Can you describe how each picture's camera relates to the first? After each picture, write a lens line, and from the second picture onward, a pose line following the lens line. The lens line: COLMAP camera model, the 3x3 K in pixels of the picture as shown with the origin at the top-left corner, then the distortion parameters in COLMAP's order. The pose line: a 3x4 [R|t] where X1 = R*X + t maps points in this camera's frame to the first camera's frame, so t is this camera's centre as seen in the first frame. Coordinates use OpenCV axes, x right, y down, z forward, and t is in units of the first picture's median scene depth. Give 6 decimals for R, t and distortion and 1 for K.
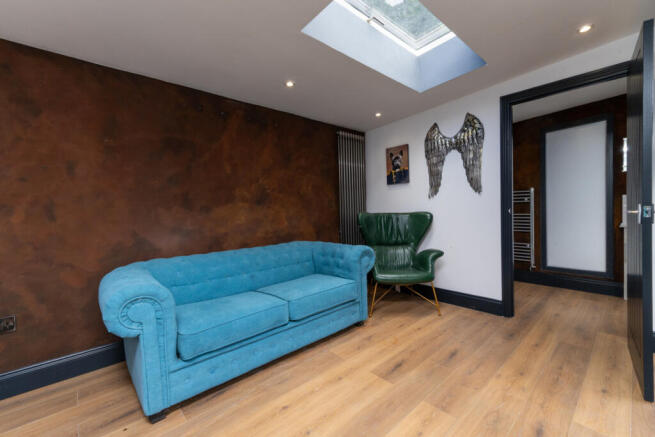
lens RADIAL K [[280.9, 0, 327.5], [0, 280.9, 214.4], [0, 0, 1]] dist [0.012571, 0.000087]
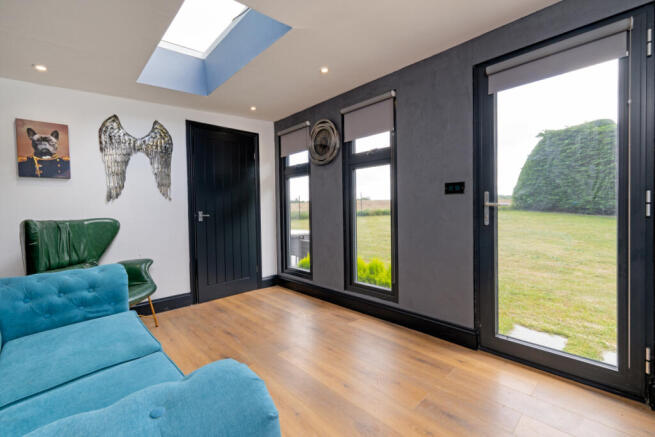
lens RADIAL K [[280.9, 0, 327.5], [0, 280.9, 214.4], [0, 0, 1]] dist [0.012571, 0.000087]
pose [[-0.020431, 0.004033, 0.999783, -0.472150], [0.038683, 0.999246, -0.003241, 0.007385], [-0.999043, 0.038609, -0.020572, 0.364662]]
